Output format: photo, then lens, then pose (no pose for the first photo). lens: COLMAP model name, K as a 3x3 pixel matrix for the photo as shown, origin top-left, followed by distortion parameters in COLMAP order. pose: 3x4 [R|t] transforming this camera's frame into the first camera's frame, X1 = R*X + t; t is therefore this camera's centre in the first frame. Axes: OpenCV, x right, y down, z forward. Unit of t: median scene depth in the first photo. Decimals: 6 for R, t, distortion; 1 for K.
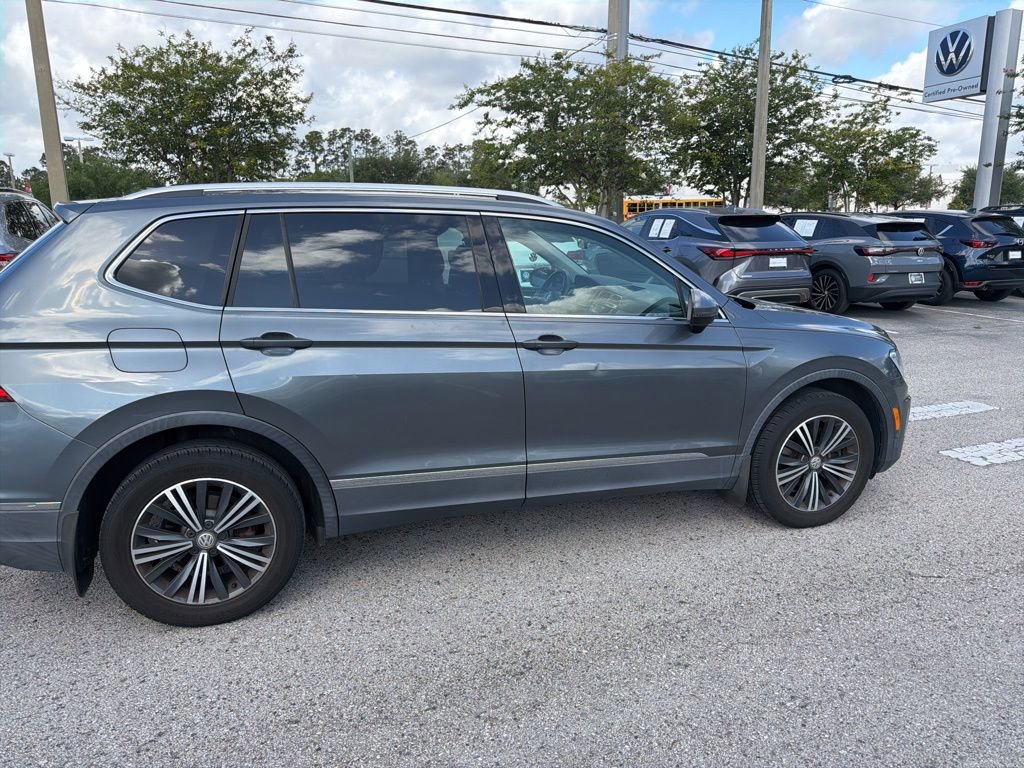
lens RADIAL K [[725.7, 0, 513.6], [0, 725.7, 374.8], [0, 0, 1]] dist [0.015249, -0.018639]
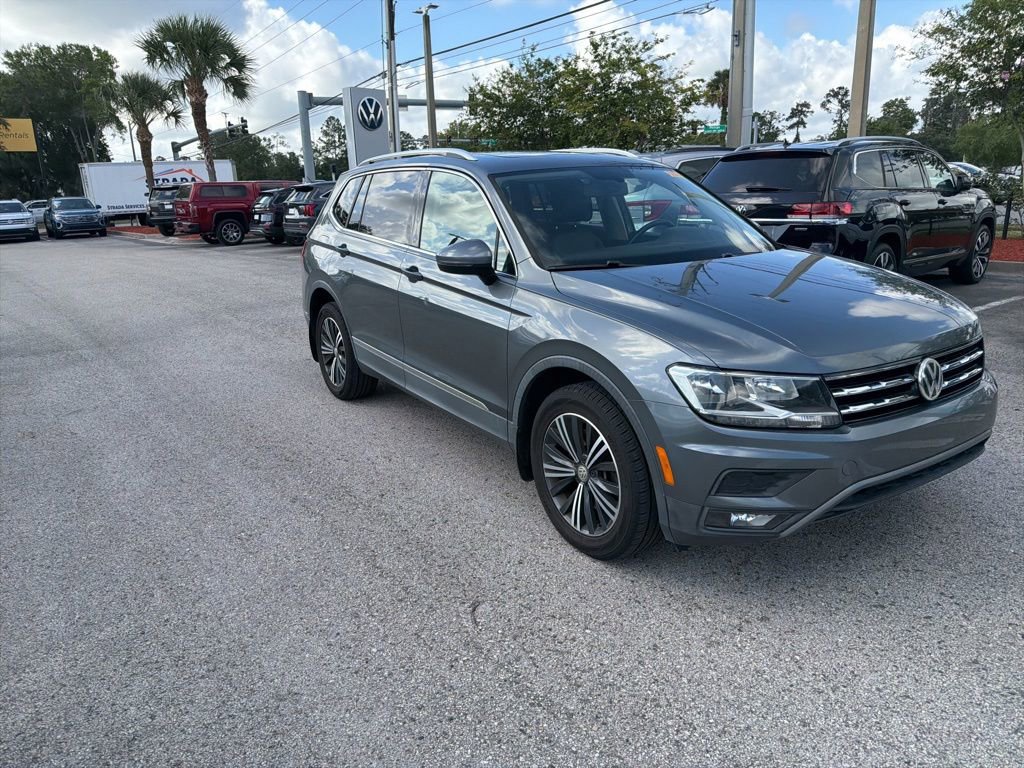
lens RADIAL K [[725.7, 0, 507.2], [0, 725.7, 381.8], [0, 0, 1]] dist [0.015249, -0.018639]
pose [[0.240946, 0.247521, -0.938445, 1.217661], [-0.171414, 0.962584, 0.209877, -0.141940], [0.955281, 0.110293, 0.274359, 0.749662]]
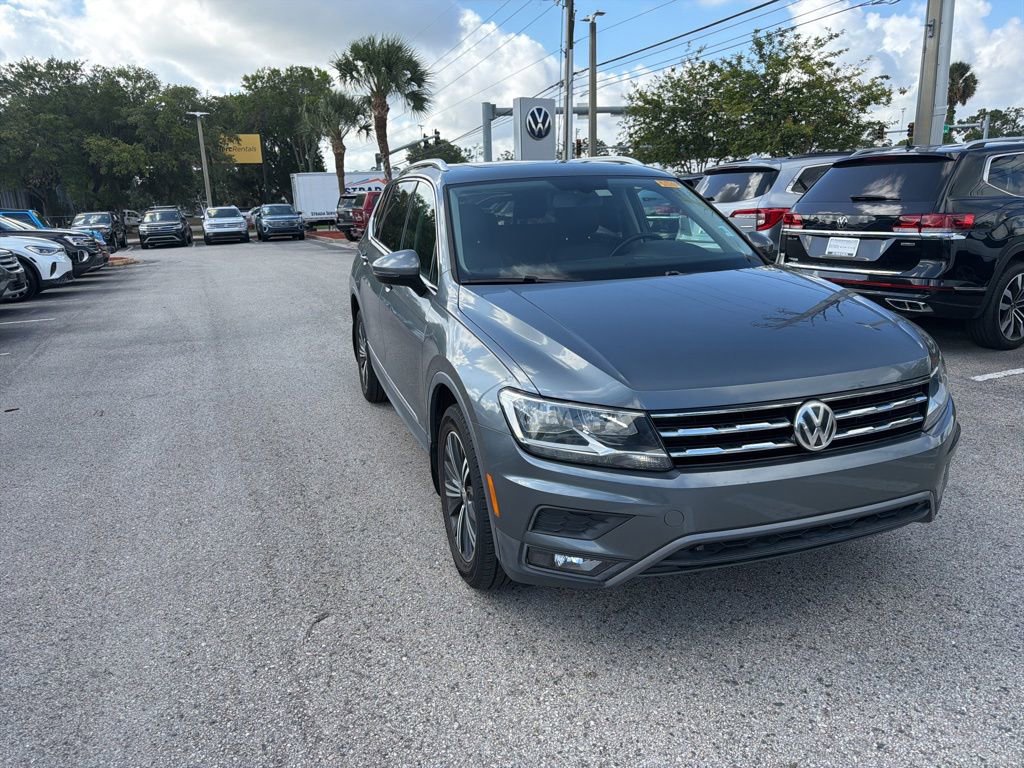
lens RADIAL K [[725.7, 0, 507.5], [0, 725.7, 388.8], [0, 0, 1]] dist [0.015249, -0.018639]
pose [[-0.013305, 0.254305, -0.967032, 1.228909], [-0.177204, 0.951210, 0.252583, -0.207051], [0.984084, 0.174722, 0.032408, 1.088649]]
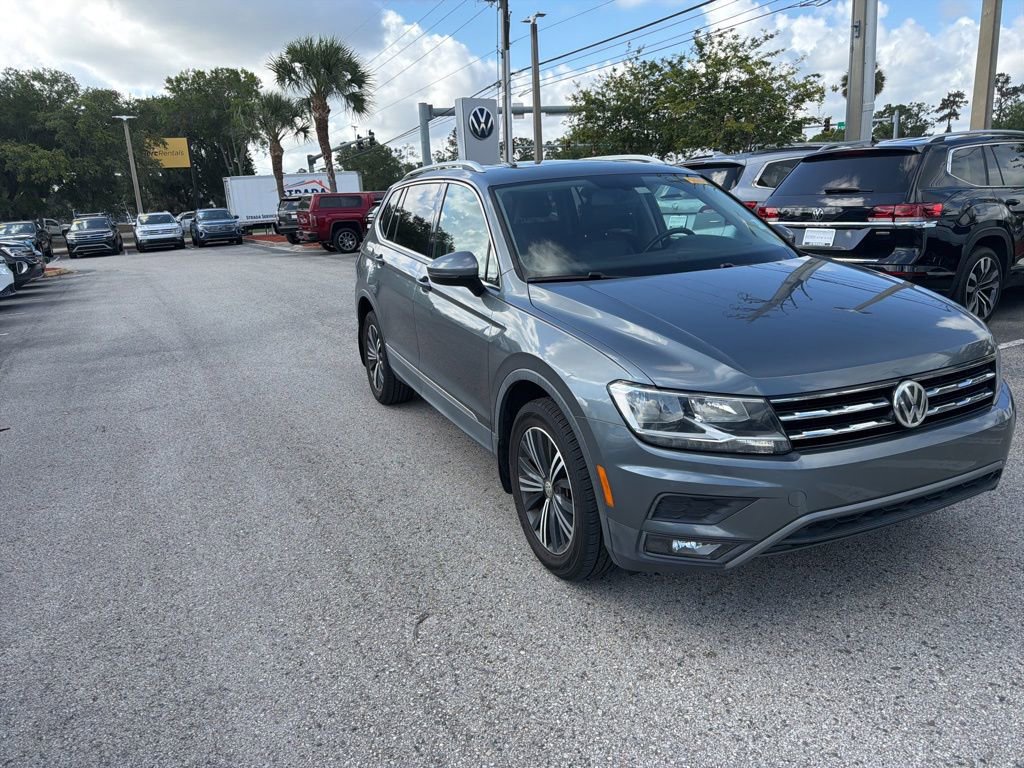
lens RADIAL K [[725.7, 0, 506.3], [0, 725.7, 375.7], [0, 0, 1]] dist [0.015249, -0.018639]
pose [[0.077506, 0.238087, -0.968146, 1.240507], [-0.156814, 0.961892, 0.223994, -0.181110], [0.984582, 0.134458, 0.111888, 0.924854]]
